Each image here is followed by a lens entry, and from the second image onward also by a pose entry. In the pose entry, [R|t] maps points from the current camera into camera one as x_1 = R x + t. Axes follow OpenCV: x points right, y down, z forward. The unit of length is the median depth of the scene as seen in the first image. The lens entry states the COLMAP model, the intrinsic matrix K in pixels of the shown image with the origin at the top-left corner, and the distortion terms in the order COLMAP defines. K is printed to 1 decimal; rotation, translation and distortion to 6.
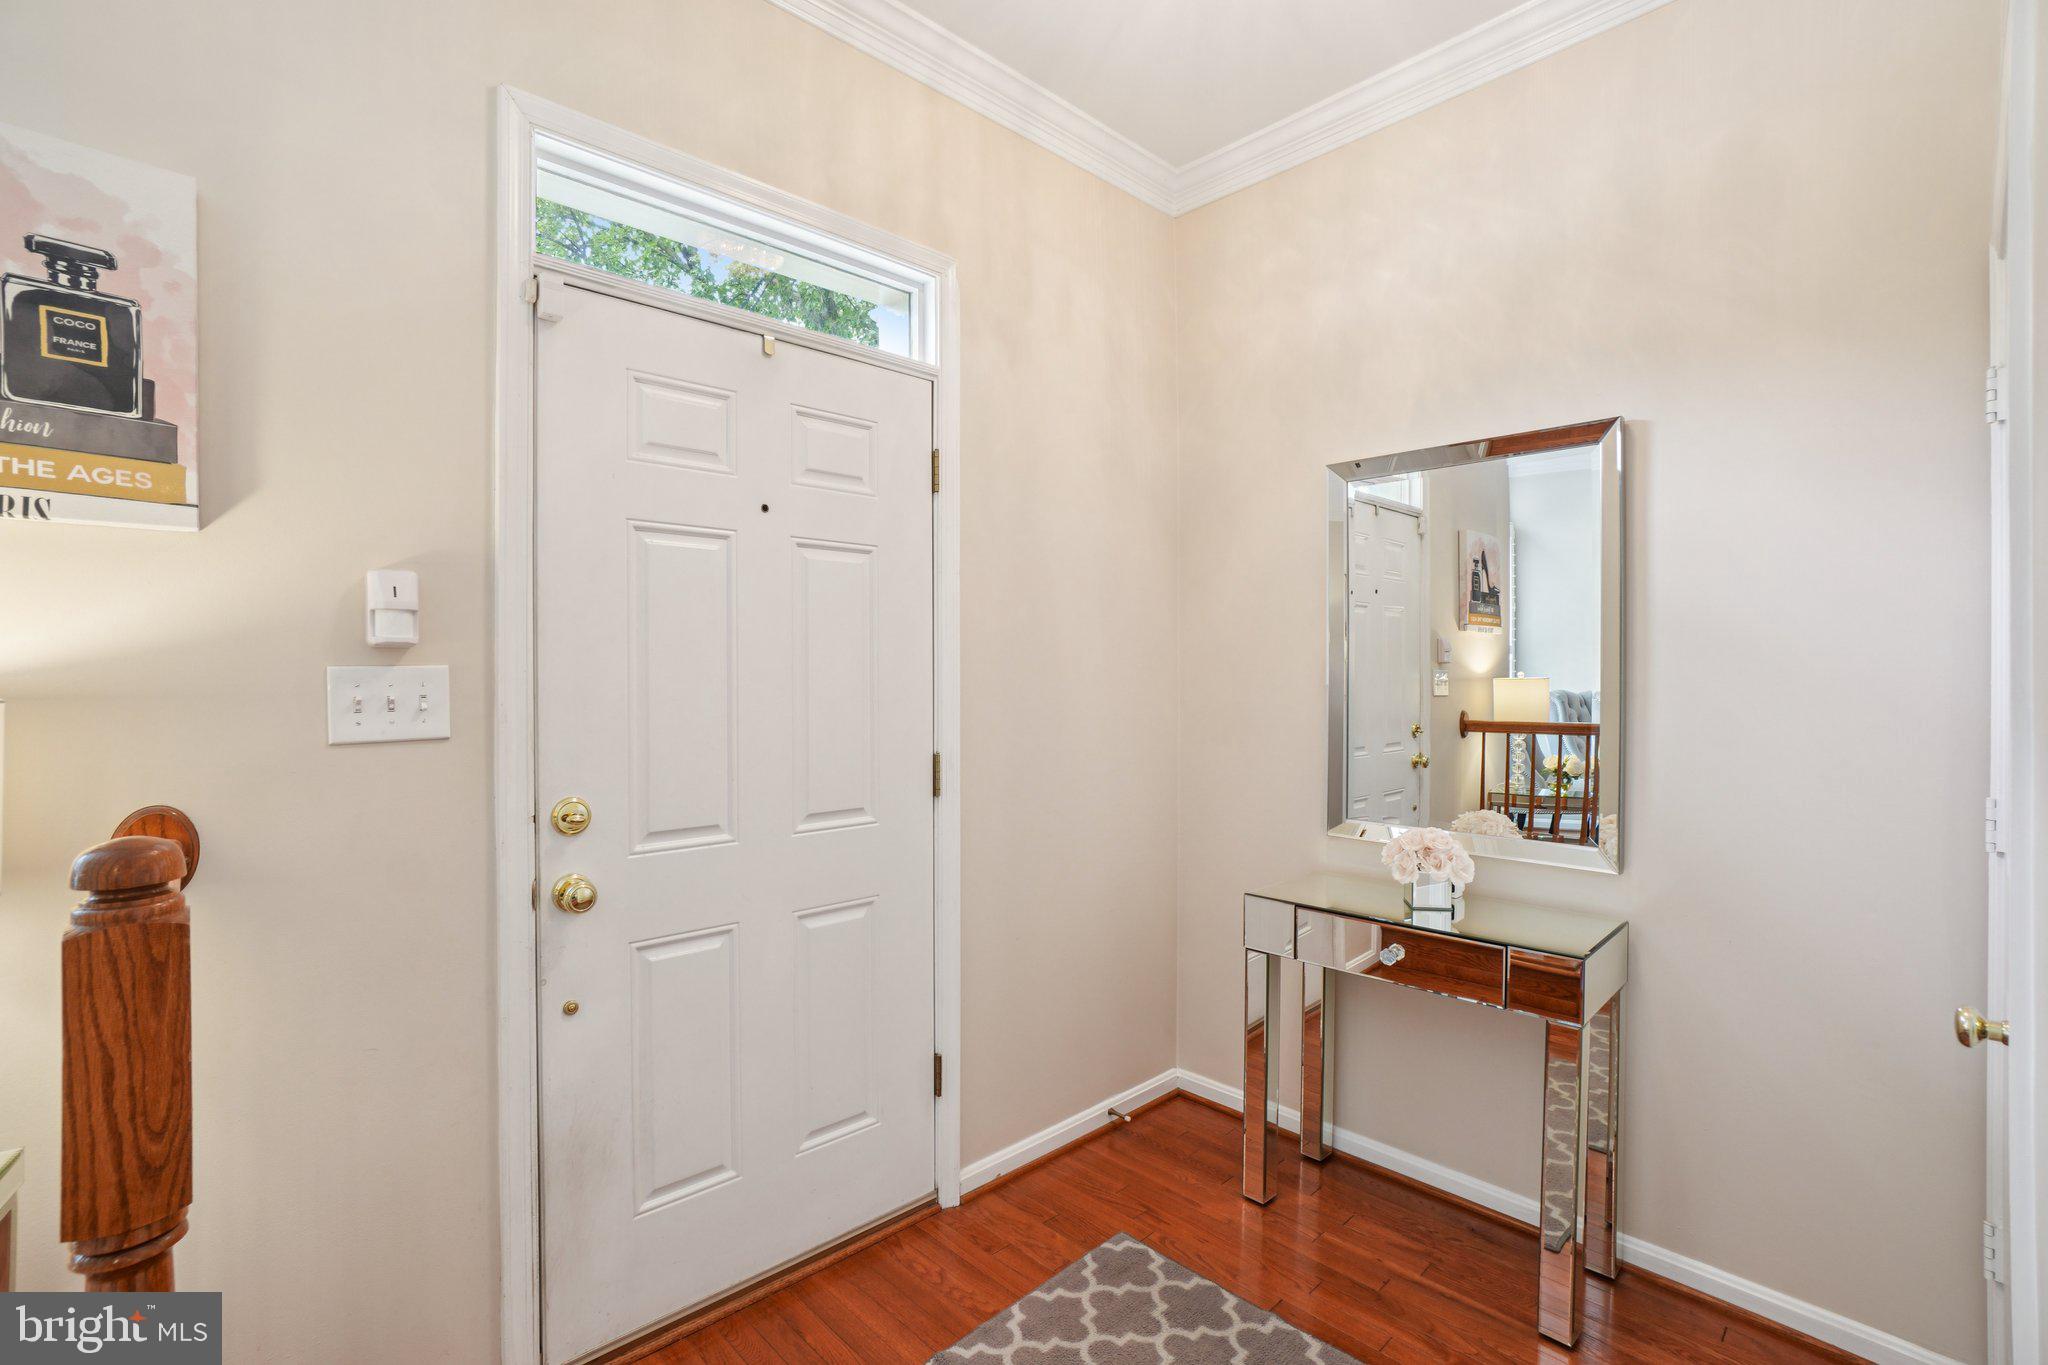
lens RADIAL K [[917.7, 0, 1017.4], [0, 917.7, 675.6], [0, 0, 1]] dist [-0.059361, 0.023138]
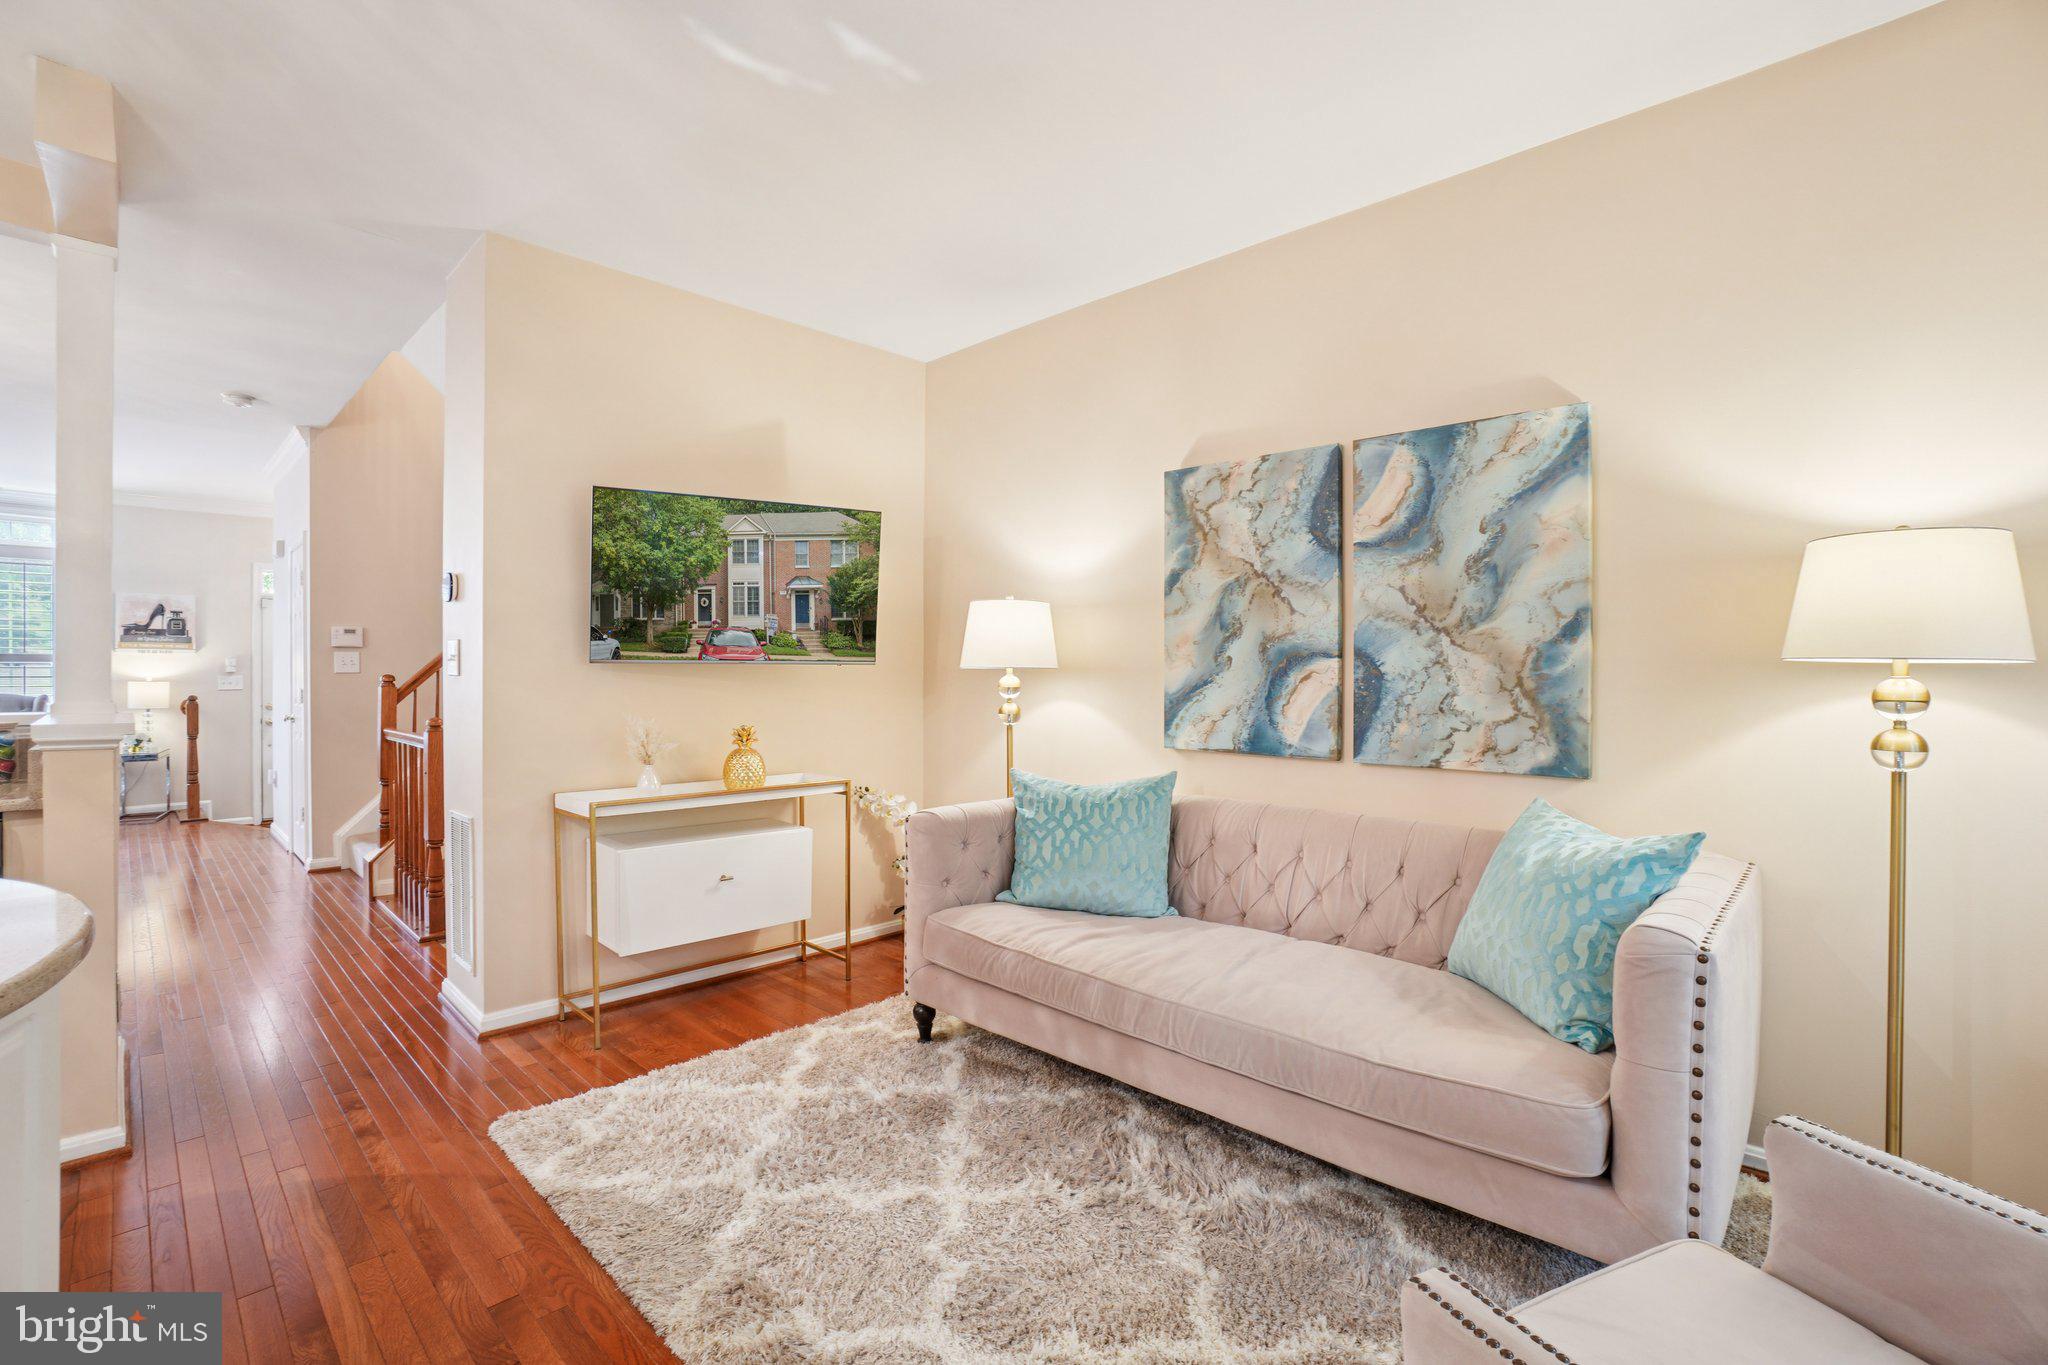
lens RADIAL K [[917.7, 0, 1017.4], [0, 917.7, 675.6], [0, 0, 1]] dist [-0.059361, 0.023138]
pose [[0.999156, 0.008292, 0.040236, 4.379147], [-0.008105, 0.999955, -0.004830, -0.030851], [-0.040274, 0.004500, 0.999179, -5.198338]]
